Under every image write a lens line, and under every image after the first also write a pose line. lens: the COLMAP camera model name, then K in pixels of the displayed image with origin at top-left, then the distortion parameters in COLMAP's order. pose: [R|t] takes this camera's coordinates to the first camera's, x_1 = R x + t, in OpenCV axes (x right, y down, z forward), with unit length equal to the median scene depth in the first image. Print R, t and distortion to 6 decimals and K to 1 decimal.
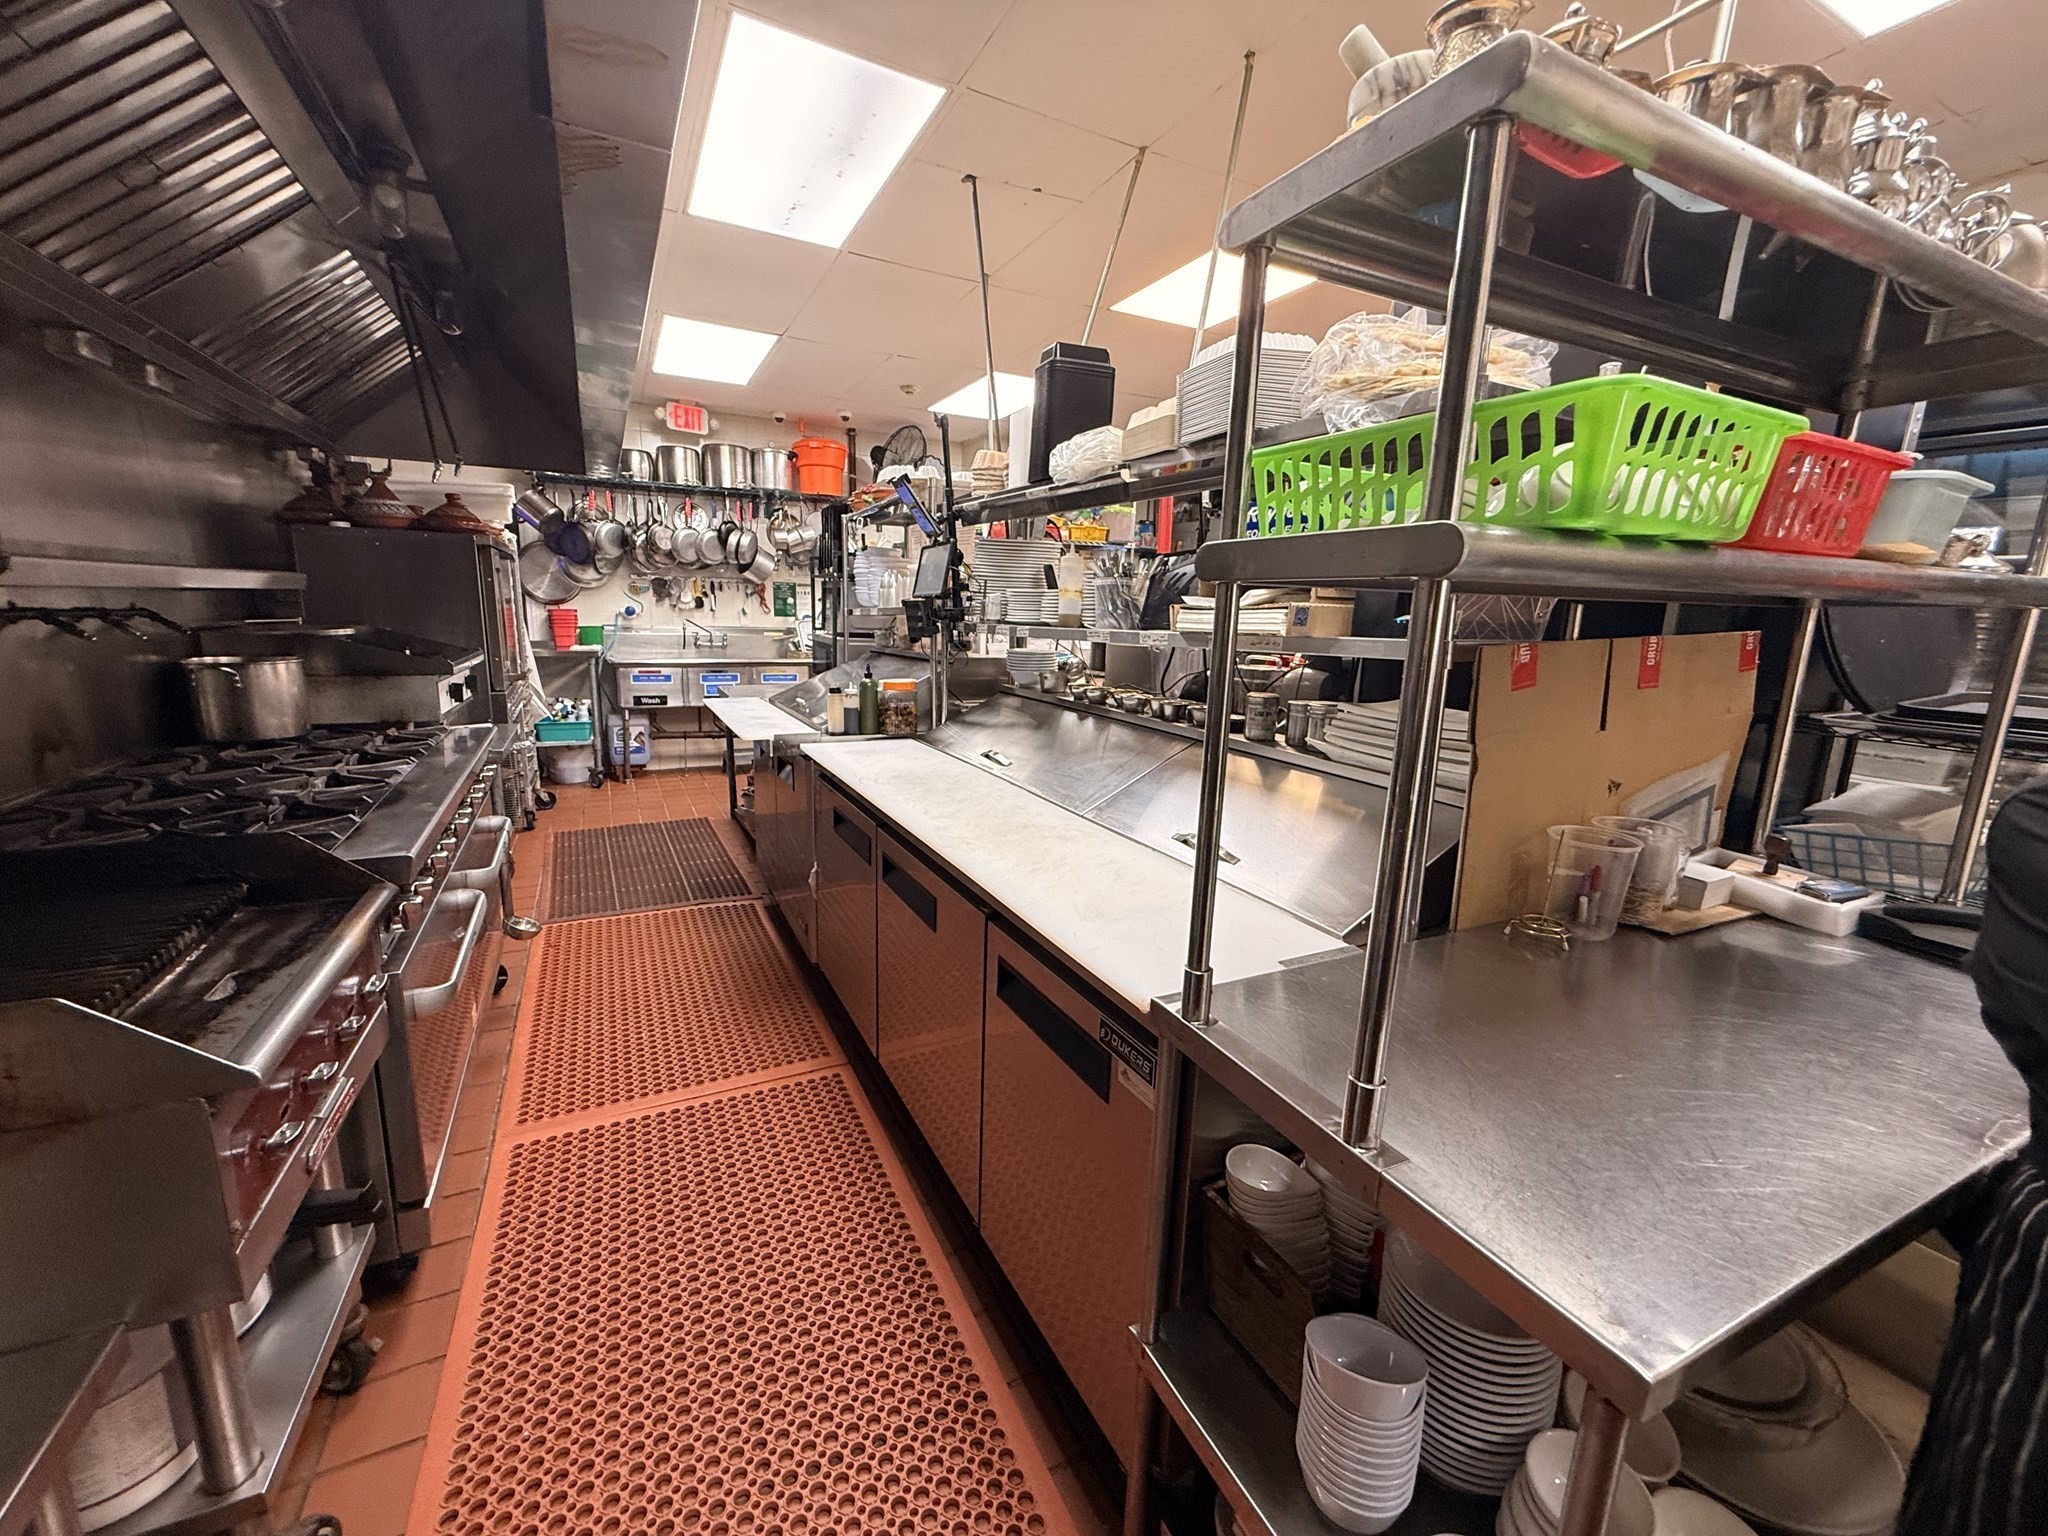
lens RADIAL K [[817.1, 0, 1019.7], [0, 817.1, 766.9], [0, 0, 1]] dist [0.000344, -0.000070]
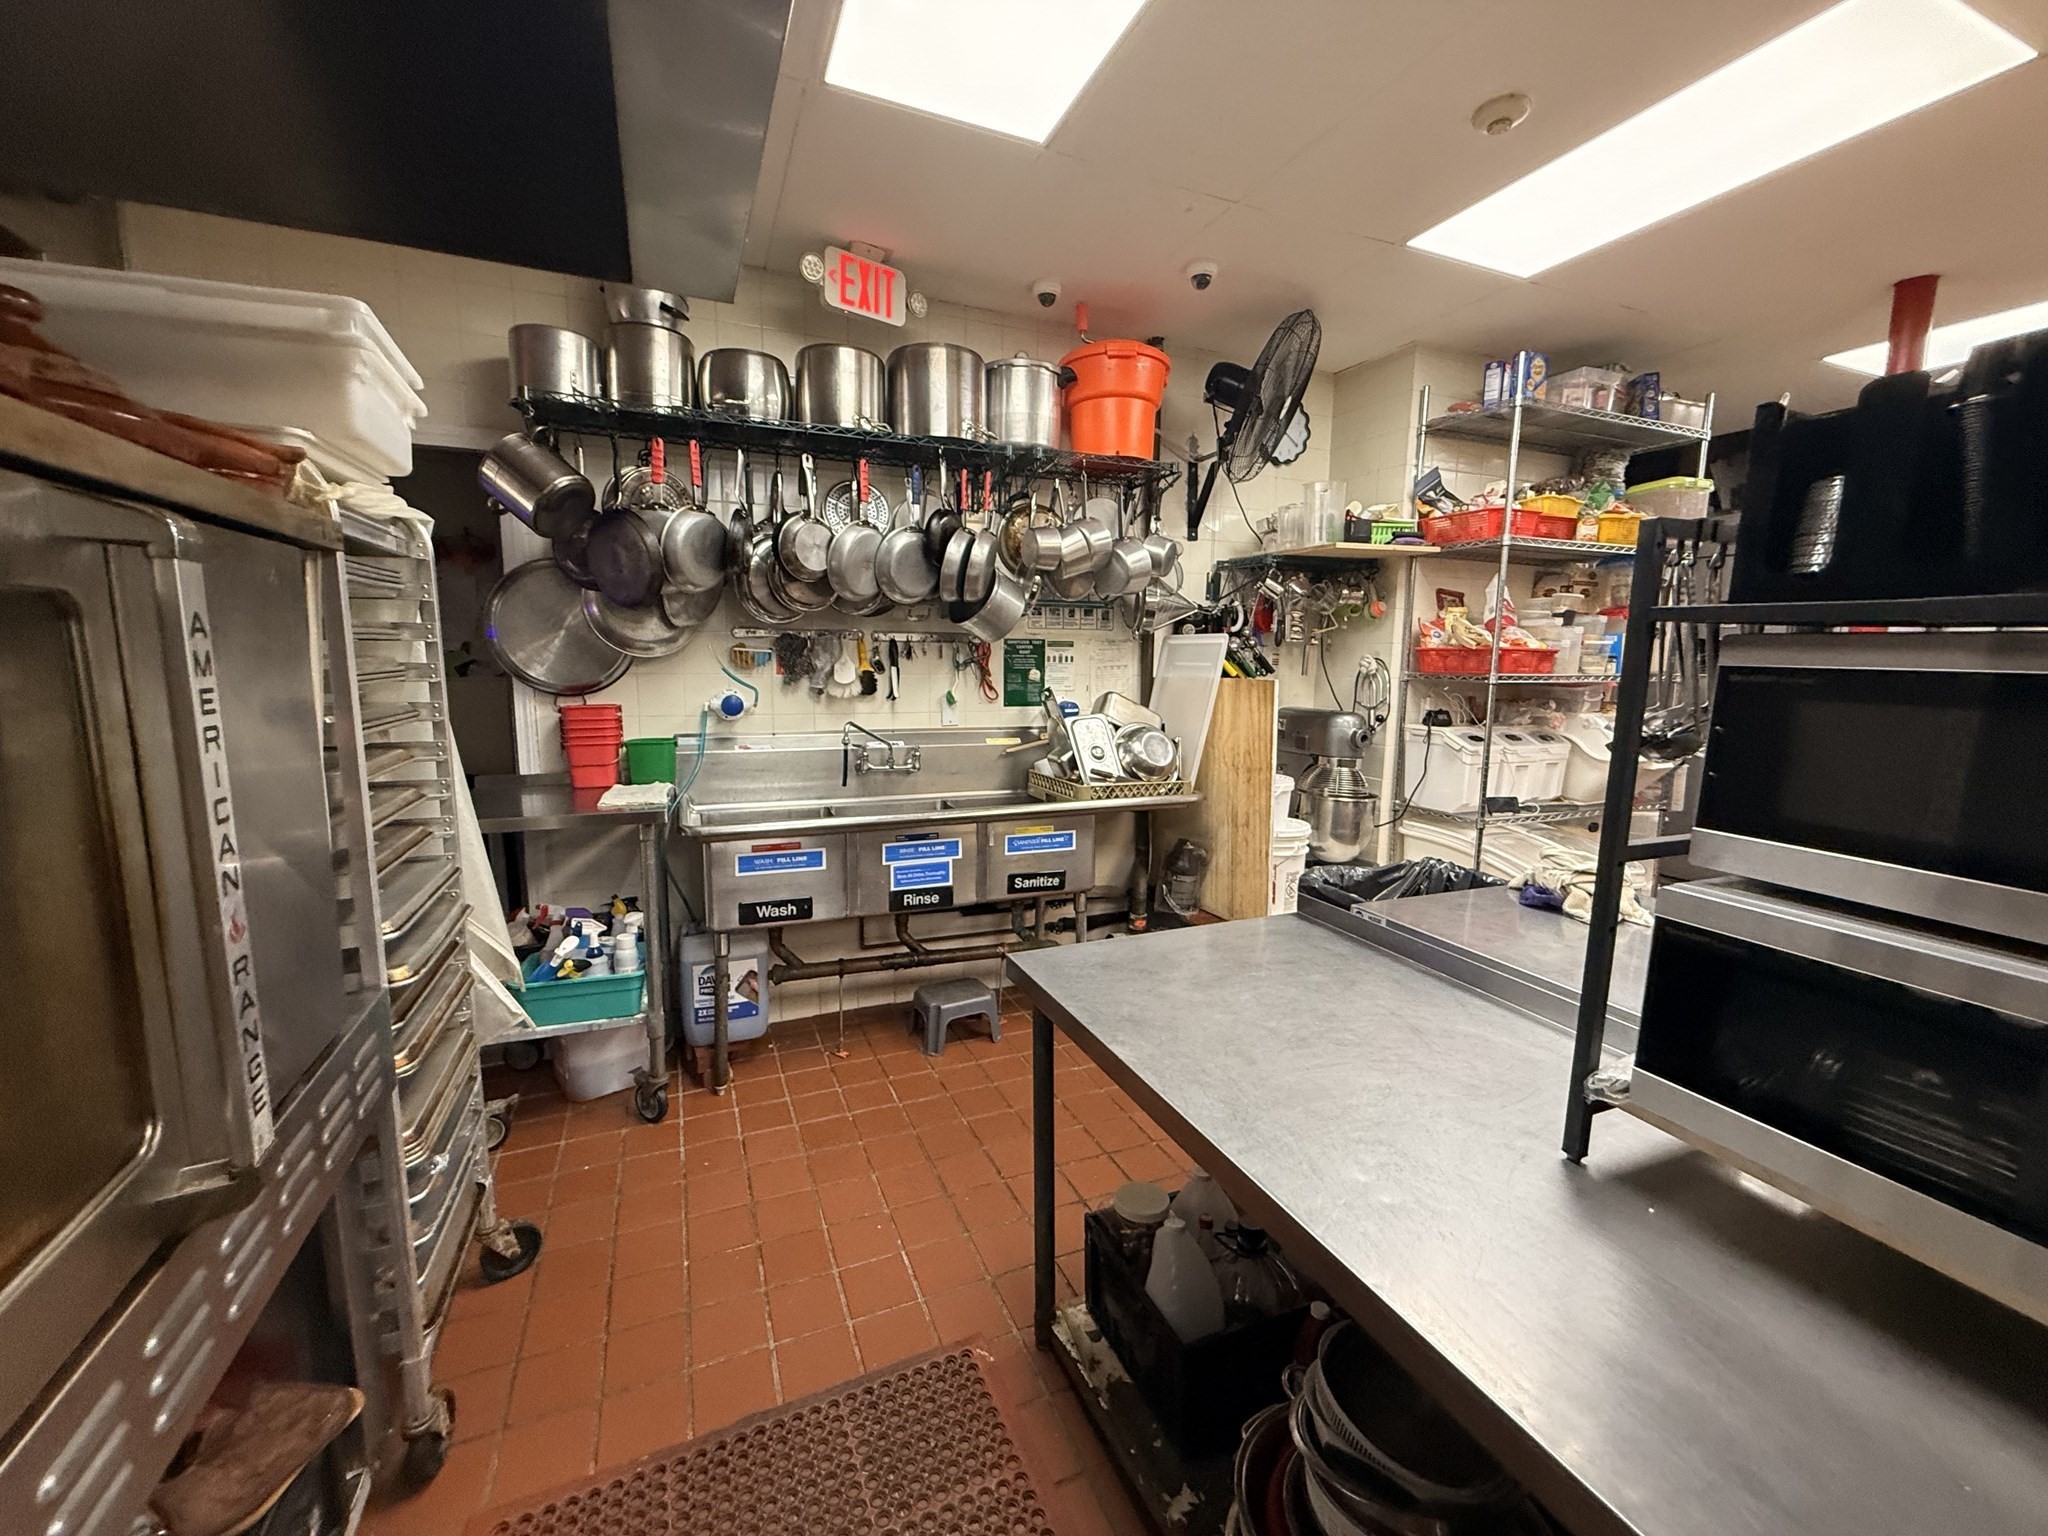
lens RADIAL K [[817.1, 0, 1019.7], [0, 817.1, 766.9], [0, 0, 1]] dist [0.000344, -0.000070]
pose [[0.997762, -0.007268, -0.066466, -0.621425], [0.003194, 0.998121, -0.061192, -0.279406], [0.066786, 0.060843, 0.995911, 1.207018]]
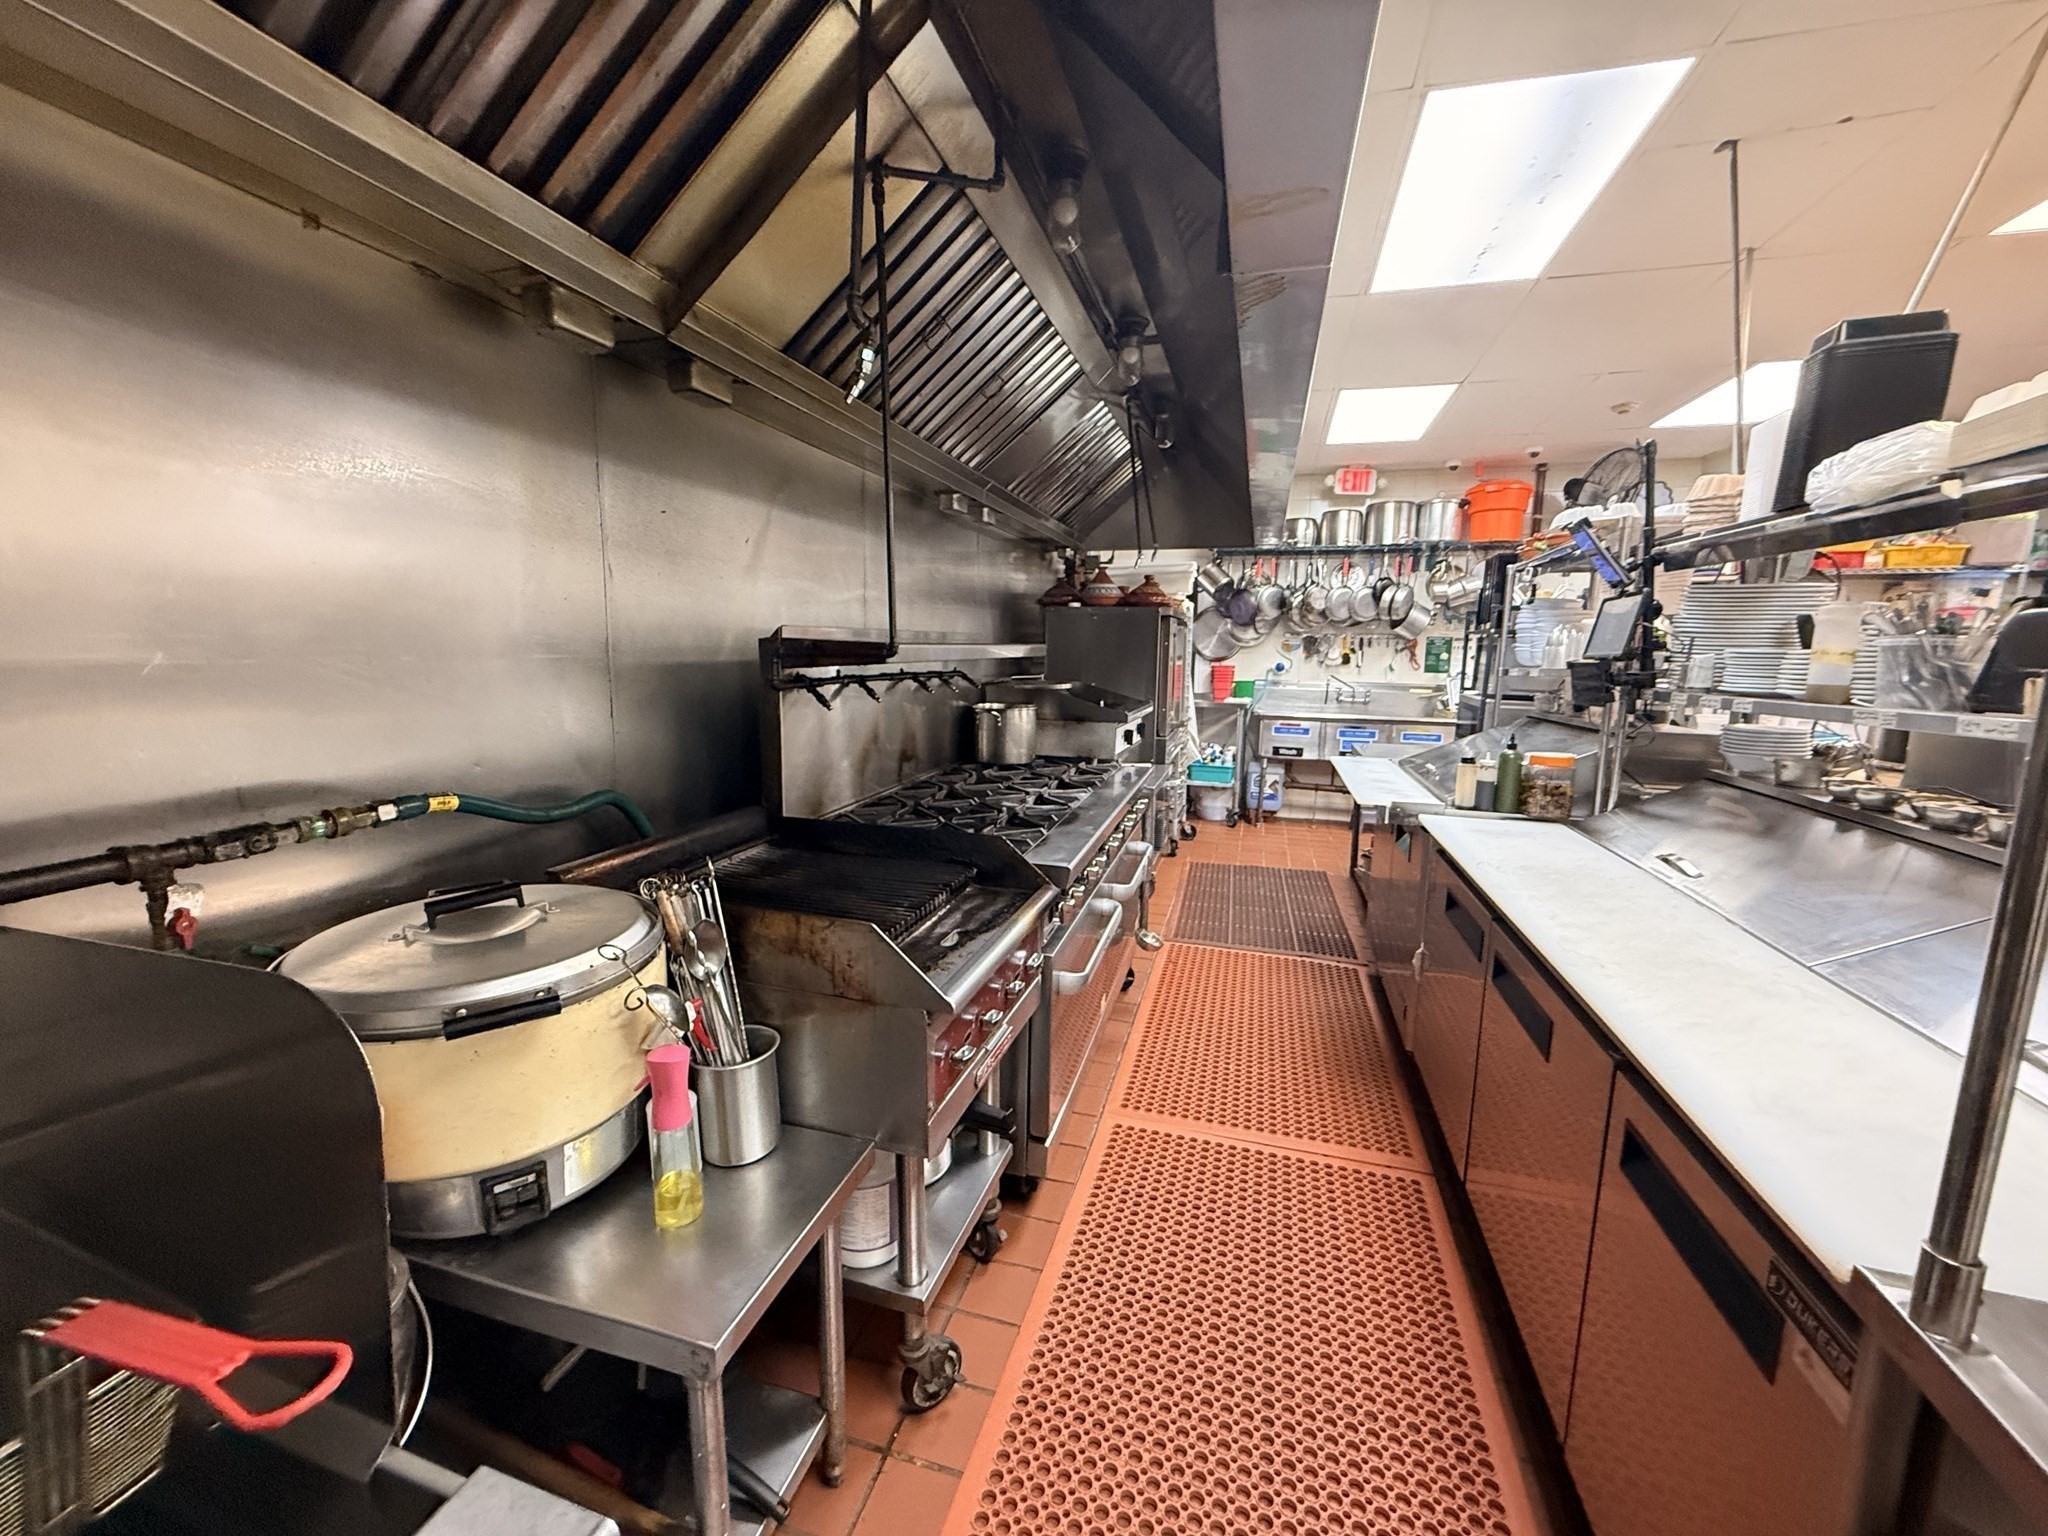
lens RADIAL K [[817.1, 0, 1019.7], [0, 817.1, 766.9], [0, 0, 1]] dist [0.000344, -0.000070]
pose [[0.728158, 0.085072, -0.680110, 0.030354], [-0.126648, 0.991881, -0.011525, -0.012525], [0.673607, 0.094526, 0.733020, -0.004491]]
